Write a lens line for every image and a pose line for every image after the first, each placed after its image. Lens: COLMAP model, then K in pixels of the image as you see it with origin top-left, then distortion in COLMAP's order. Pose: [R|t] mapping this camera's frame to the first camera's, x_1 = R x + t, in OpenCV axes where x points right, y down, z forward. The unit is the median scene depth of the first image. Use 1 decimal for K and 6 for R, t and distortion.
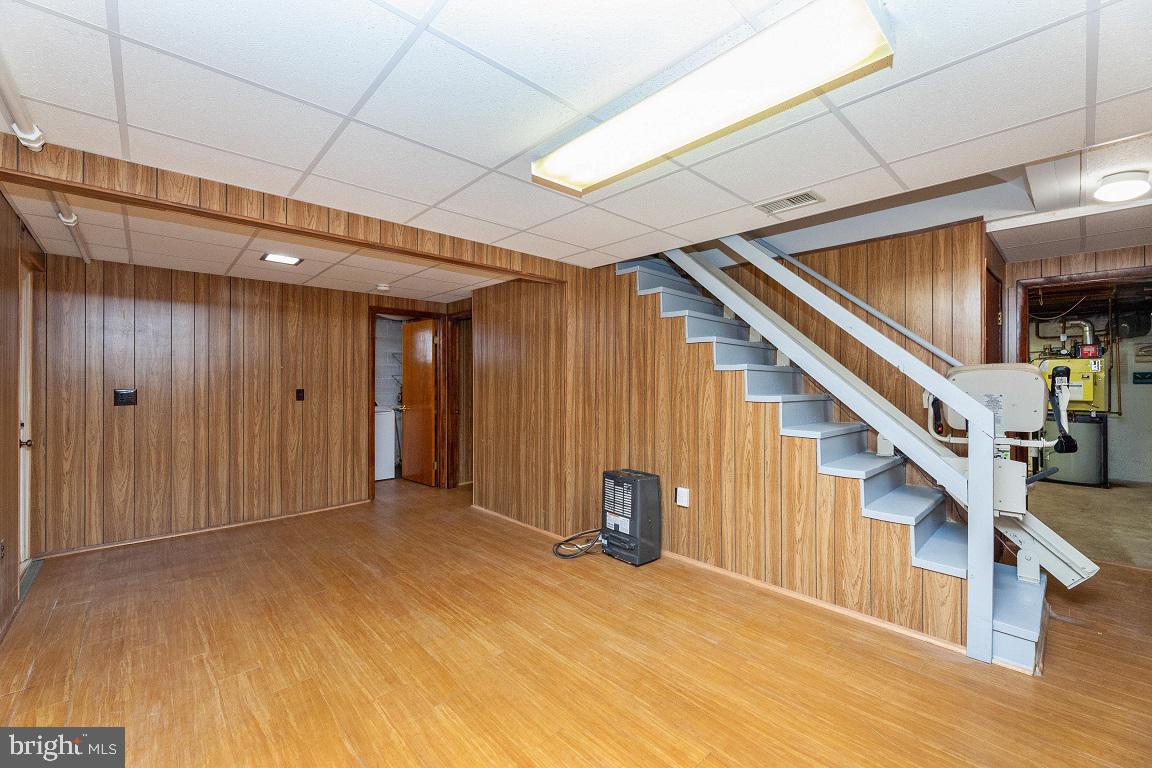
lens RADIAL K [[465.0, 0, 588.1], [0, 465.0, 380.5], [0, 0, 1]] dist [0.000081, -0.000167]
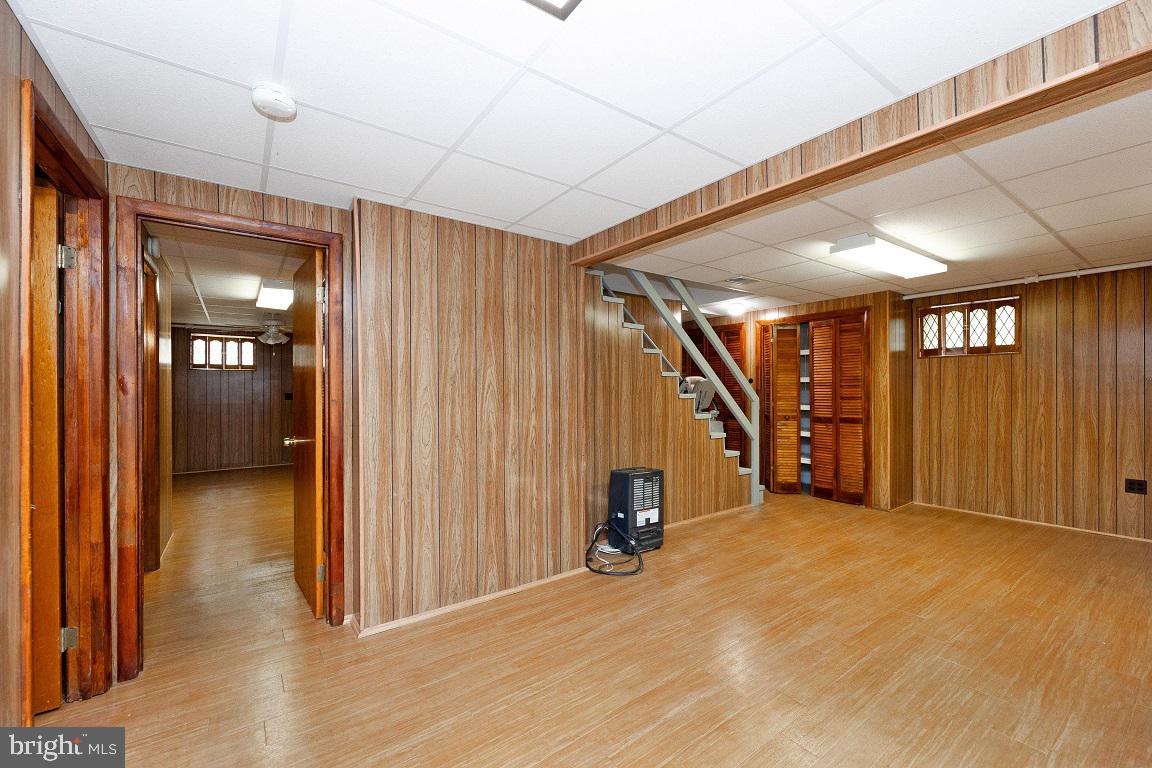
lens RADIAL K [[465.0, 0, 580.1], [0, 465.0, 386.1], [0, 0, 1]] dist [0.000081, -0.000167]
pose [[0.143140, 0.002029, 0.989700, -1.055168], [0.002680, 0.999993, -0.002438, 0.009390], [-0.989699, 0.003002, 0.143133, 1.040579]]
